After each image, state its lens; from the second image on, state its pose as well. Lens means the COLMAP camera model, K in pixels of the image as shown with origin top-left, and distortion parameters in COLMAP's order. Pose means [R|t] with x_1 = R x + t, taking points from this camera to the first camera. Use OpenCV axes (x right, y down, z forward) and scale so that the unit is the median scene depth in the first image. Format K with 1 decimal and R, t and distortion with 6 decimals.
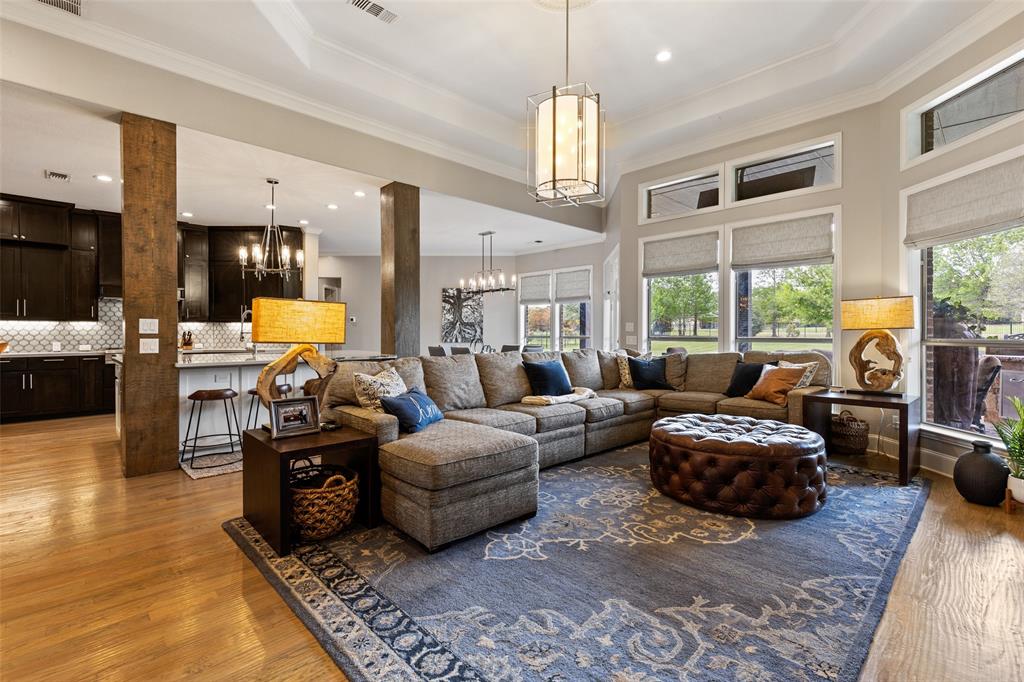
lens RADIAL K [[460.5, 0, 516.7], [0, 460.5, 333.4], [0, 0, 1]] dist [0.007807, -0.000581]
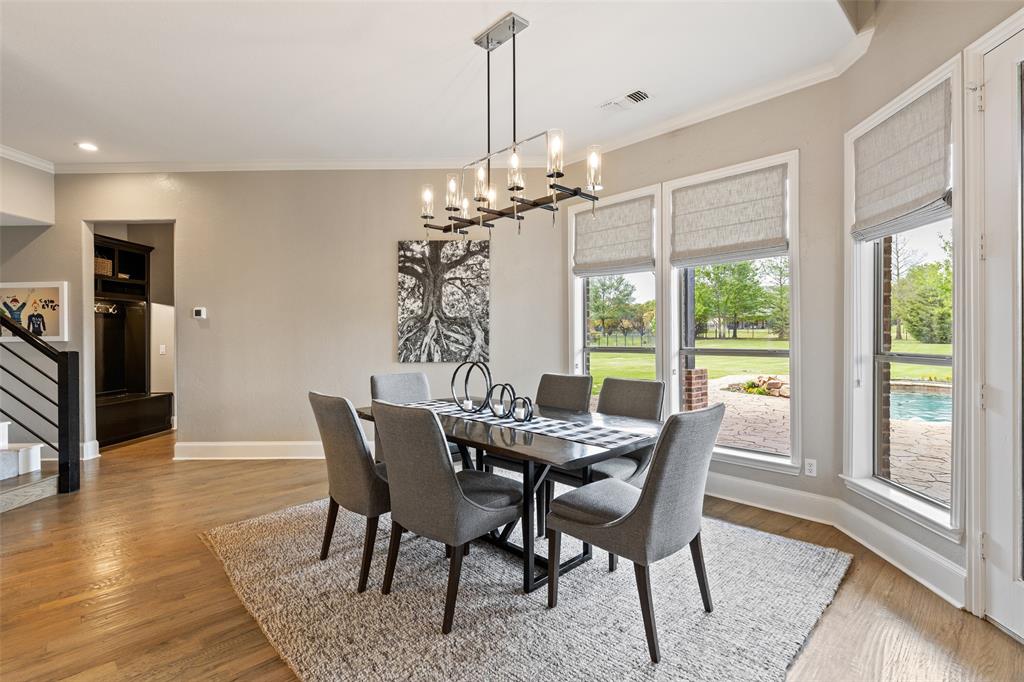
lens RADIAL K [[487.1, 0, 519.8], [0, 487.1, 334.2], [0, 0, 1]] dist [-0.003269, -0.000390]
pose [[0.999968, -0.005333, -0.005926, -0.100248], [0.005314, 0.999981, -0.003170, -0.013876], [0.005943, 0.003138, 0.999977, 1.299588]]
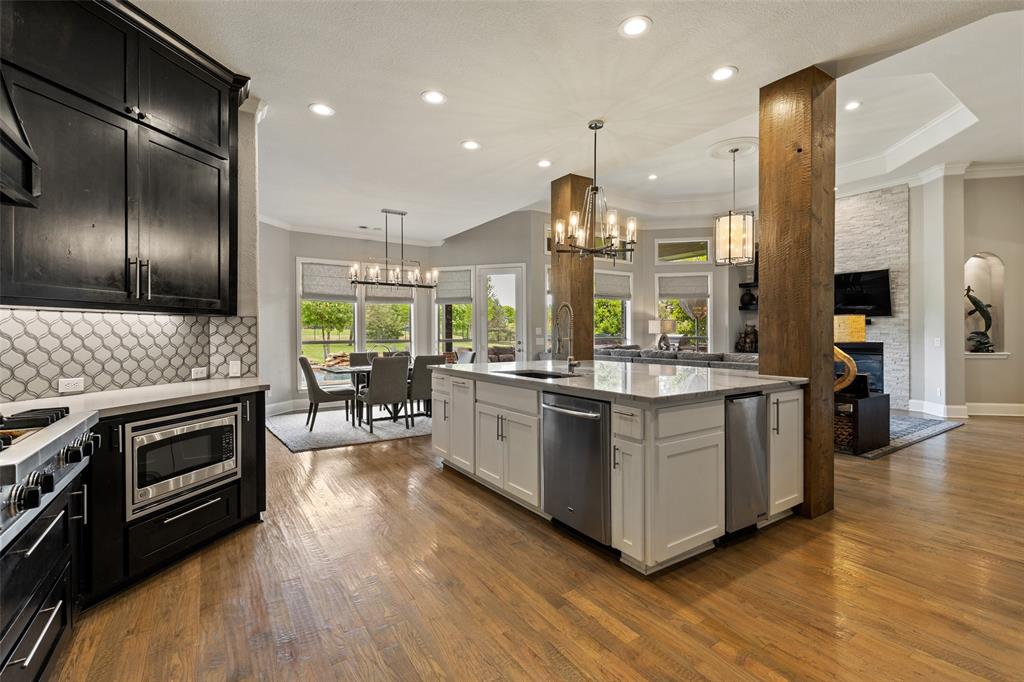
lens RADIAL K [[460.5, 0, 516.7], [0, 460.5, 333.4], [0, 0, 1]] dist [0.007807, -0.000581]
pose [[0.186150, -0.002513, 0.982518, -1.593832], [0.006731, 0.999977, 0.001282, -0.013360], [-0.982498, 0.006375, 0.186163, 1.258055]]
